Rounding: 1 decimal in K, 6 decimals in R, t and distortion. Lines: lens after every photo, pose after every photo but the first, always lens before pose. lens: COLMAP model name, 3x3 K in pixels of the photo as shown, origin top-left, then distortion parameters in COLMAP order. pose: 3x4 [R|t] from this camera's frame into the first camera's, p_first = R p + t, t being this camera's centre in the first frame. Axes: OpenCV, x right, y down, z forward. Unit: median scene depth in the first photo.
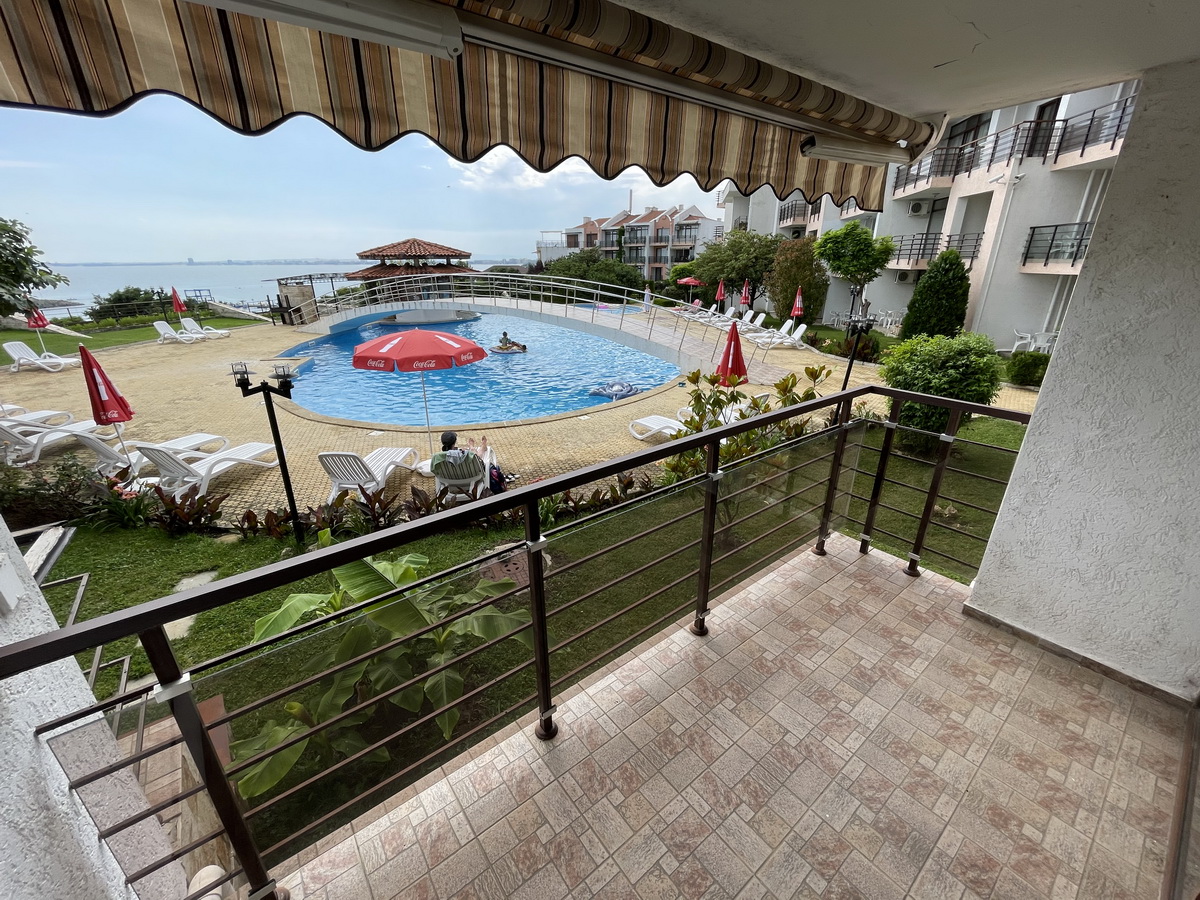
lens RADIAL K [[488.1, 0, 602.9], [0, 488.1, 447.5], [0, 0, 1]] dist [-0.002905, -0.000180]
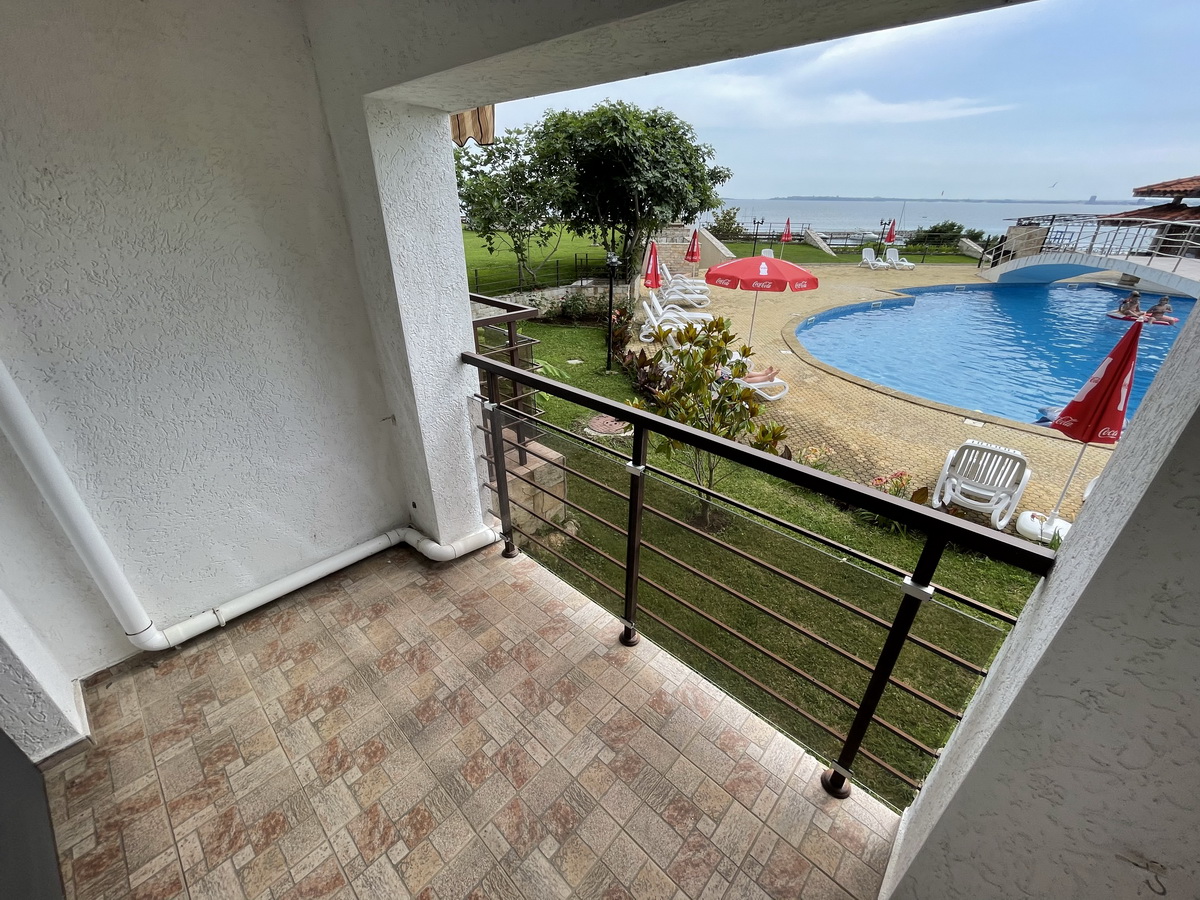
lens RADIAL K [[488.1, 0, 598.7], [0, 488.1, 449.3], [0, 0, 1]] dist [-0.002905, -0.000180]
pose [[0.163664, 0.458792, -0.873341, 0.463627], [-0.360440, 0.851883, 0.379973, -0.090754], [0.918312, 0.252599, 0.304789, 0.245939]]
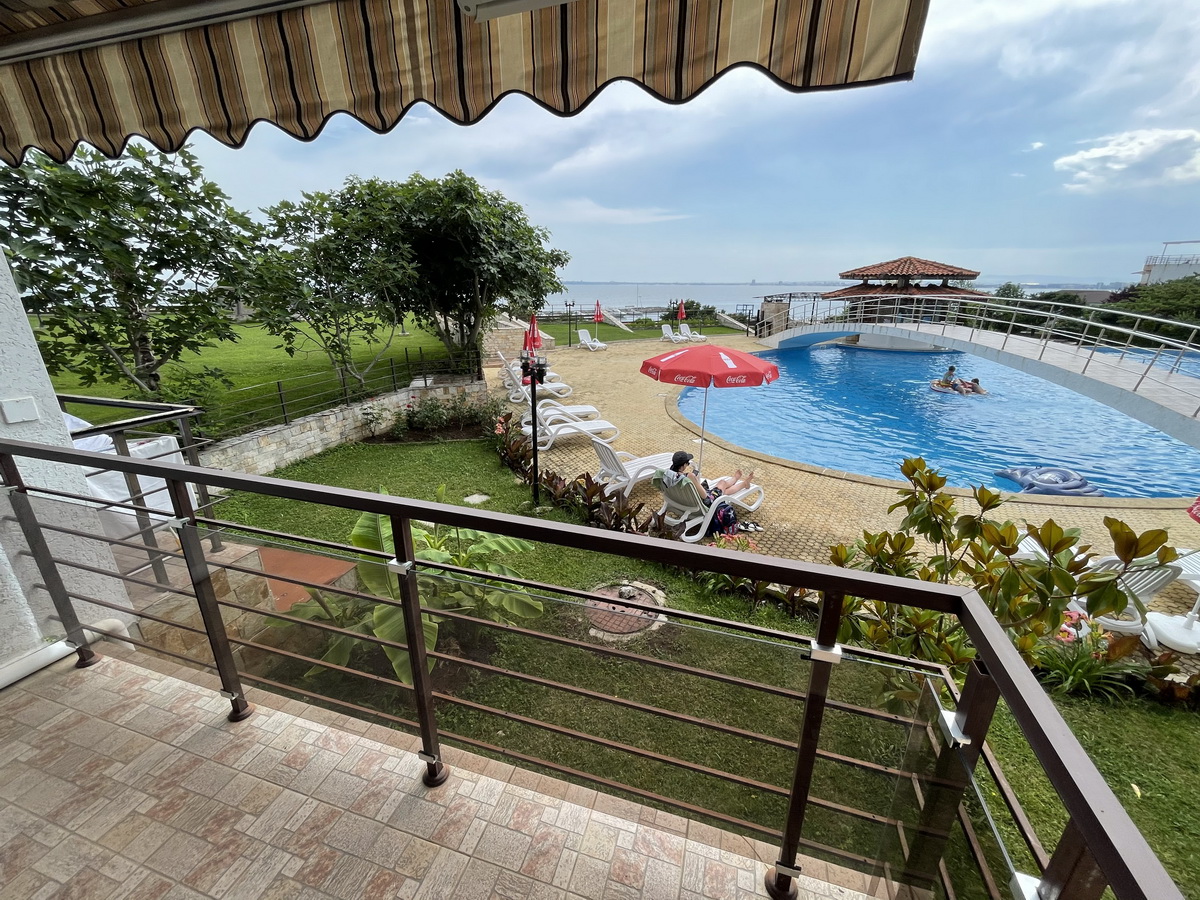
lens RADIAL K [[488.1, 0, 600.5], [0, 488.1, 449.0], [0, 0, 1]] dist [-0.002905, -0.000180]
pose [[0.574934, 0.270262, -0.772275, 0.178236], [-0.298808, 0.948032, 0.109316, -0.051934], [0.761686, 0.167912, 0.625812, 0.158032]]
